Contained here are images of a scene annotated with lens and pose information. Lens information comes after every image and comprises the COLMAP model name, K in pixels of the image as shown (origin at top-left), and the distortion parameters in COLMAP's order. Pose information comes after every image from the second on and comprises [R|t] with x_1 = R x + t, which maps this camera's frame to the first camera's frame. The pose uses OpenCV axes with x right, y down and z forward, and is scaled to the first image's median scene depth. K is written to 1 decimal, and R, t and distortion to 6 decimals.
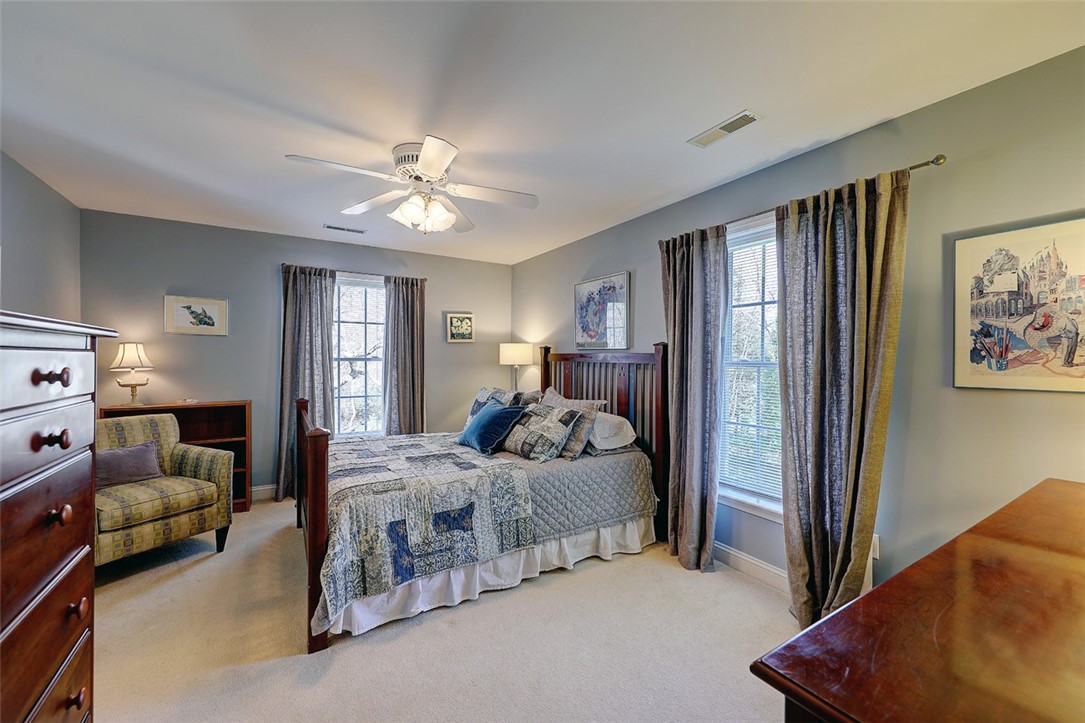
lens RADIAL K [[419.0, 0, 546.7], [0, 419.0, 358.7], [0, 0, 1]] dist [0.002232, 0.000059]
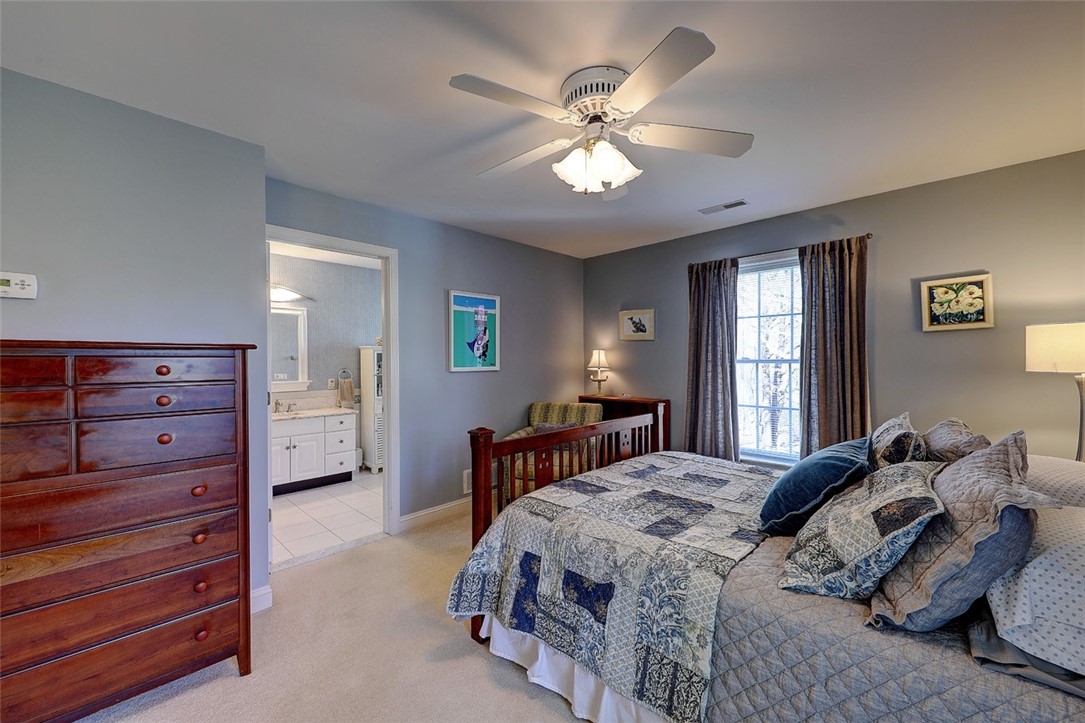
lens RADIAL K [[419.0, 0, 546.7], [0, 419.0, 361.3], [0, 0, 1]] dist [0.002232, 0.000059]
pose [[0.259487, -0.002173, -0.965744, 0.255290], [0.003637, 0.999993, -0.001273, 0.002197], [0.965740, -0.003182, 0.259493, 0.452598]]
